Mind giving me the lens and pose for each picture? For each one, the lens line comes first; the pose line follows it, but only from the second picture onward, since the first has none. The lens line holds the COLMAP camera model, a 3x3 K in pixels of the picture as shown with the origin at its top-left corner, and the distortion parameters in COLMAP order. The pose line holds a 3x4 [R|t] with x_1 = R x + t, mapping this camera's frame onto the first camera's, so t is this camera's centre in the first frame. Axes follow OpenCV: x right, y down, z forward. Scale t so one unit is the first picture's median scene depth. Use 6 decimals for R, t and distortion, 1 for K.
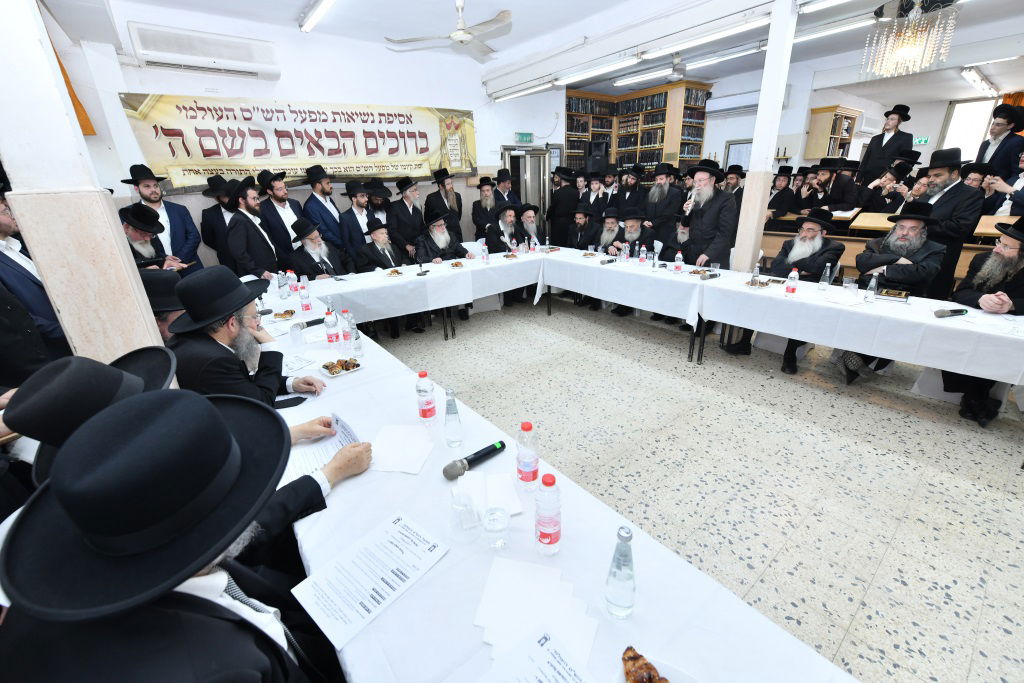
lens RADIAL K [[402.8, 0, 509.2], [0, 402.8, 337.1], [0, 0, 1]] dist [-0.006131, -0.000781]
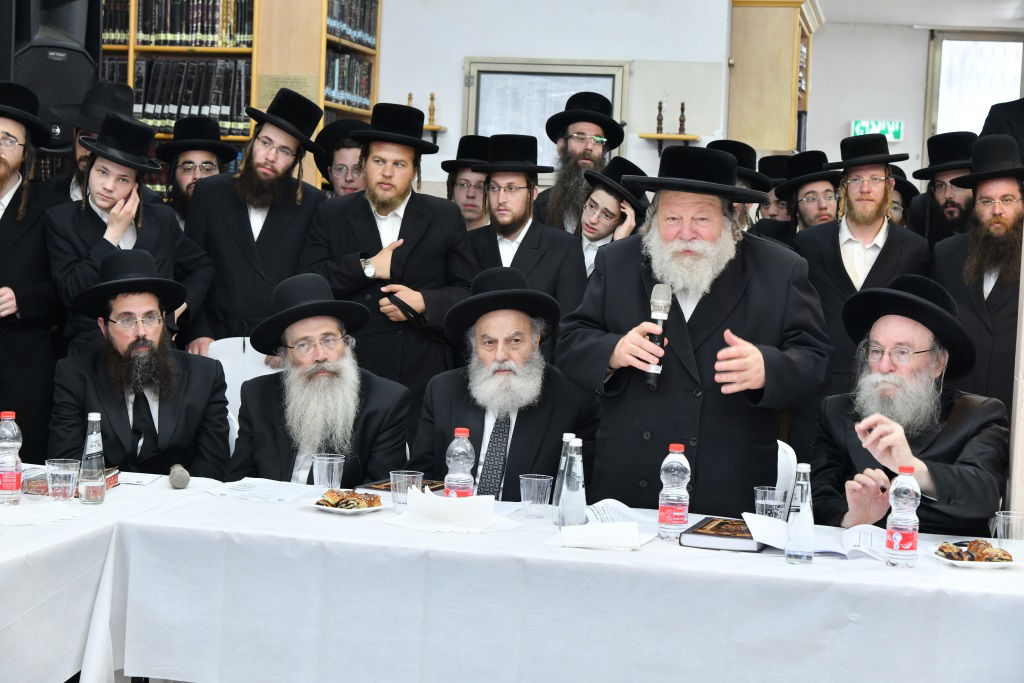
lens RADIAL K [[1861.5, 0, 512.0], [0, 1861.5, 344.8], [0, 0, 1]] dist [-0.060869, 0.000000]
pose [[0.755999, 0.024198, 0.654125, -0.352646], [0.165682, 0.959701, -0.226988, -0.062761], [-0.633257, 0.279979, 0.721524, 0.292936]]
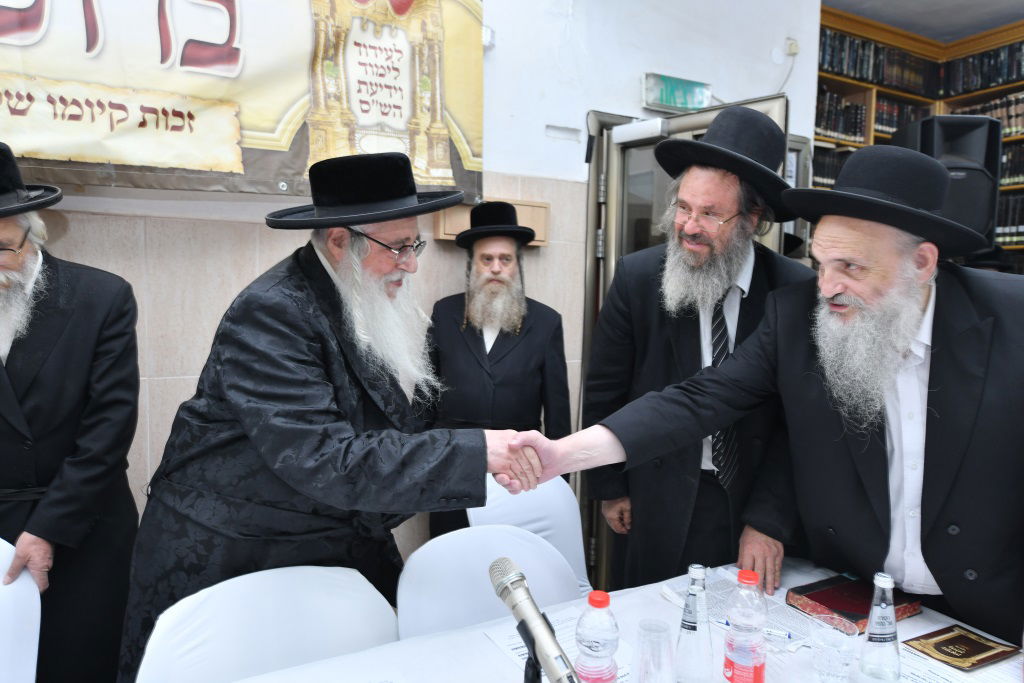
lens RADIAL K [[696.2, 0, 510.9], [0, 696.2, 339.2], [0, 0, 1]] dist [-0.004757, 0.001205]
pose [[0.987054, 0.058034, -0.149521, 0.008528], [-0.099737, 0.952167, -0.288845, -0.275711], [0.125606, 0.300018, 0.945628, 0.851139]]
